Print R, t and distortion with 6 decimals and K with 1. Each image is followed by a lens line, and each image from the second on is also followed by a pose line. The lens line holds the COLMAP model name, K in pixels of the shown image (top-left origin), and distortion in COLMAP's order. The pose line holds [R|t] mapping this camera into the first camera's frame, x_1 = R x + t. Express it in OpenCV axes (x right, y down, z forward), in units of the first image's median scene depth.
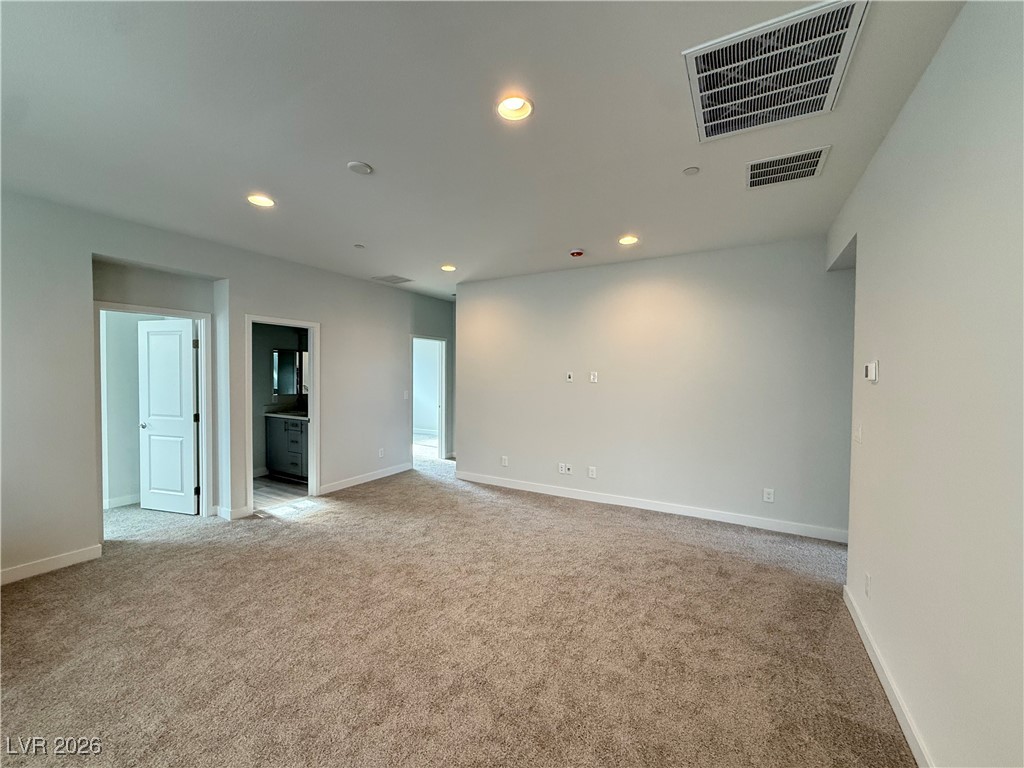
lens RADIAL K [[406.4, 0, 513.2], [0, 406.4, 383.3], [0, 0, 1]] dist [-0.000174, 0.000187]
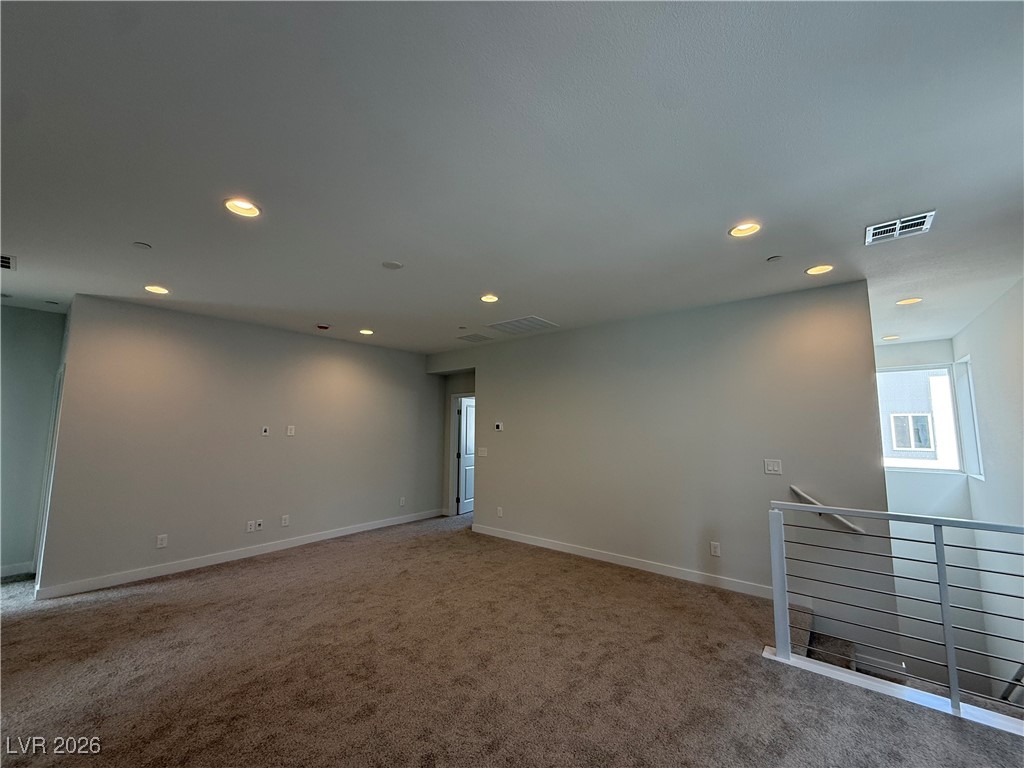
lens RADIAL K [[406.4, 0, 510.1], [0, 406.4, 384.5], [0, 0, 1]] dist [-0.000174, 0.000187]
pose [[0.157376, 0.101681, 0.982290, -0.825372], [0.019396, 0.994175, -0.106018, -0.012020], [-0.987348, 0.035737, 0.154487, 0.252622]]
